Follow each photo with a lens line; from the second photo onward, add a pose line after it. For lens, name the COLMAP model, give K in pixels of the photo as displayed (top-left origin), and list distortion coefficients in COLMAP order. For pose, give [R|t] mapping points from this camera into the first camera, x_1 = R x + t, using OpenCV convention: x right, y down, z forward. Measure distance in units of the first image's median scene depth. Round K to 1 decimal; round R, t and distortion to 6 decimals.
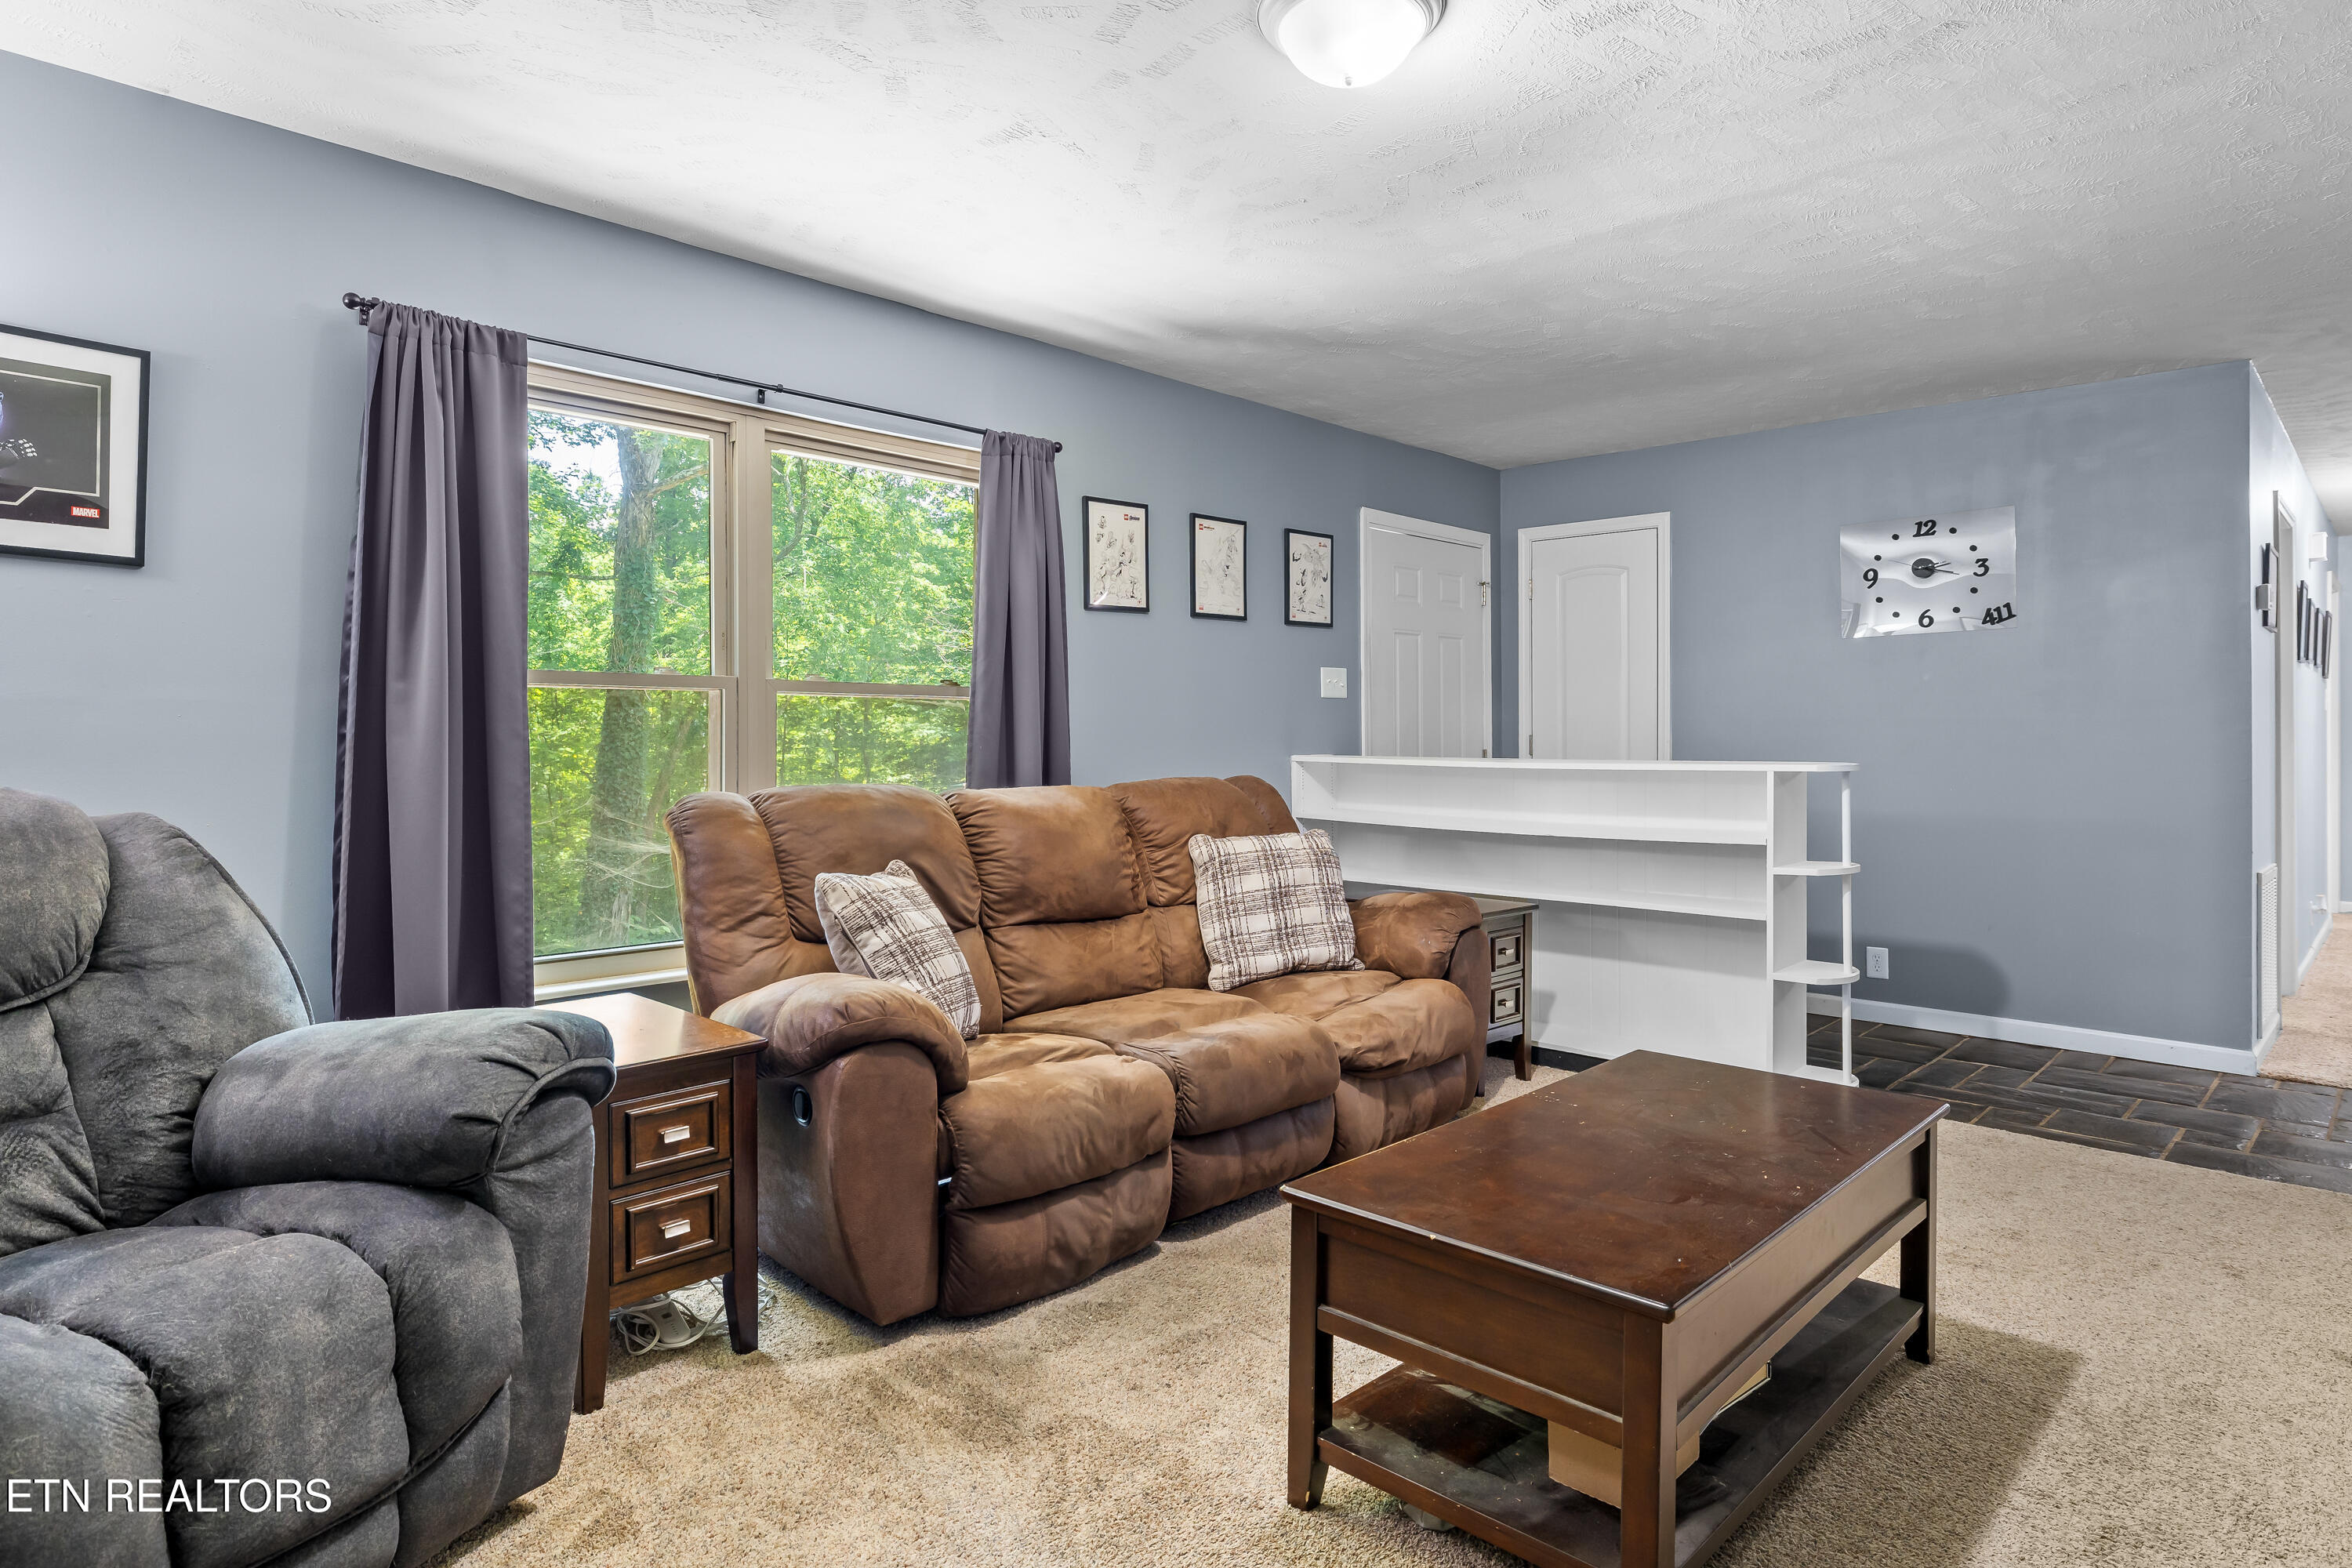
lens RADIAL K [[1260.9, 0, 1172.0], [0, 1260.9, 771.1], [0, 0, 1]] dist [-0.025286, 0.000841]
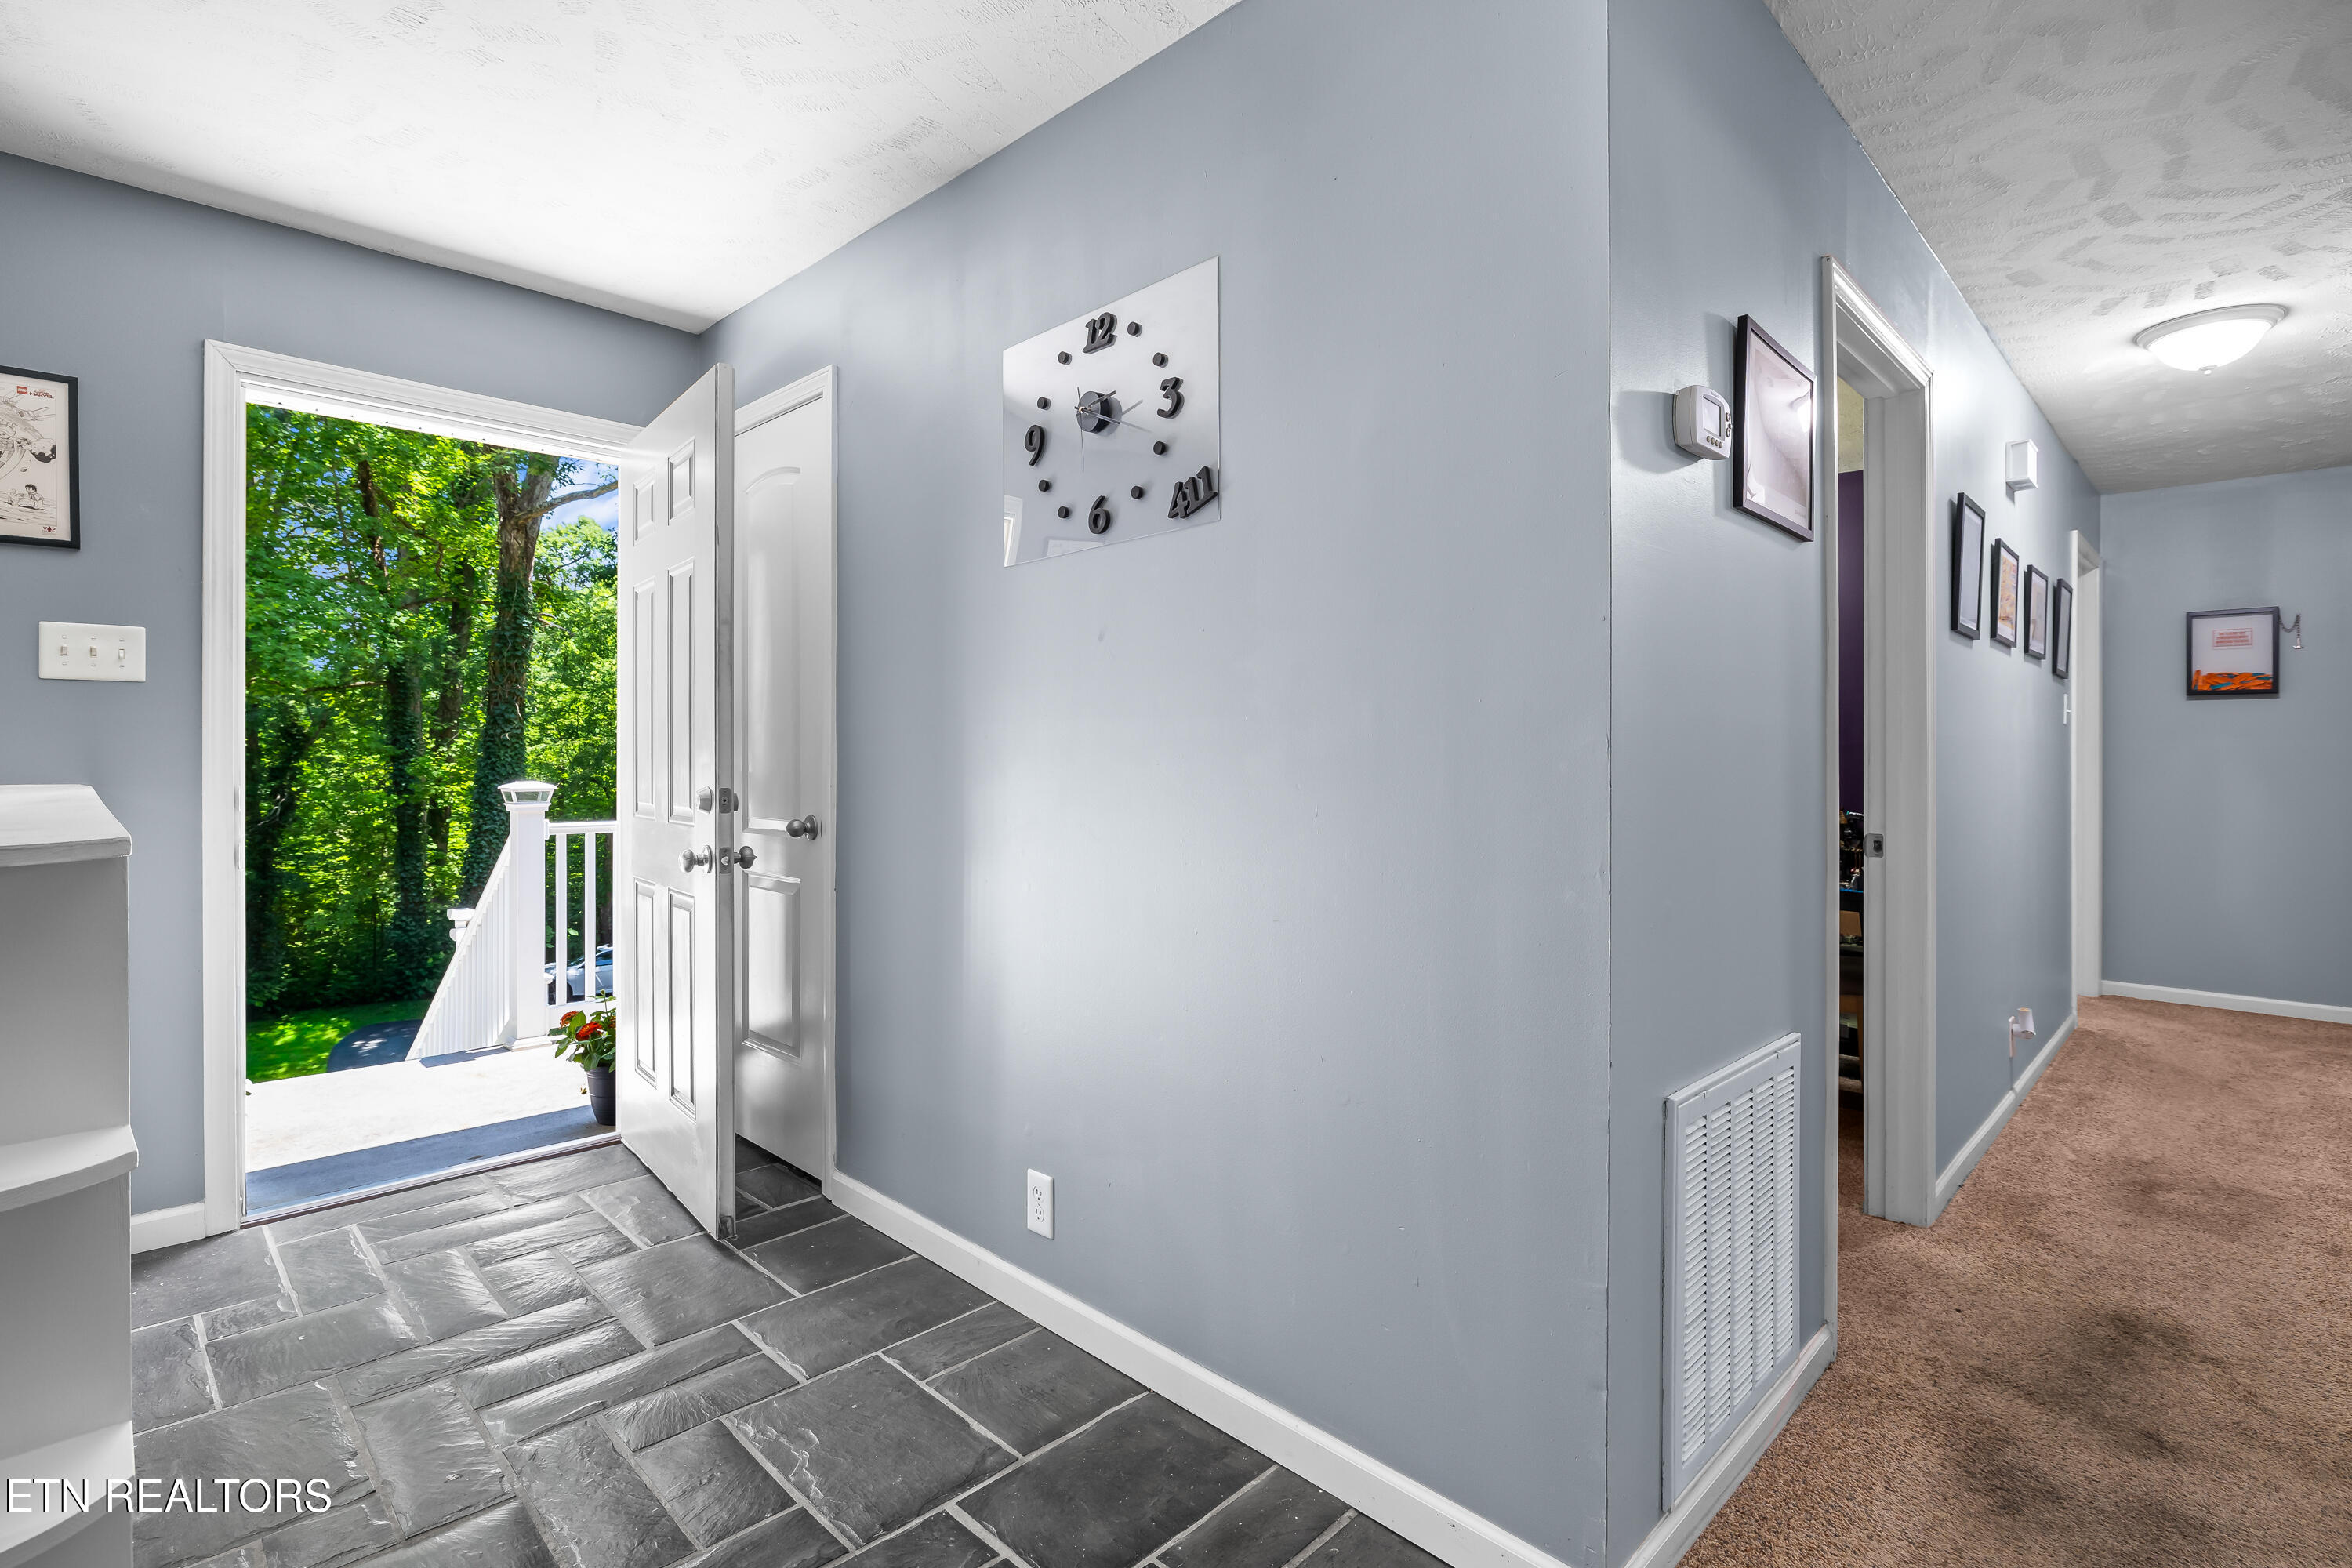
lens RADIAL K [[1107.2, 0, 1180.0], [0, 1107.2, 779.0], [0, 0, 1]] dist [-0.002436, 0.000030]
pose [[0.999825, 0.004190, 0.018223, 0.624129], [-0.004040, 0.999958, -0.008230, -0.014919], [-0.018256, 0.008155, 0.999800, 0.561572]]
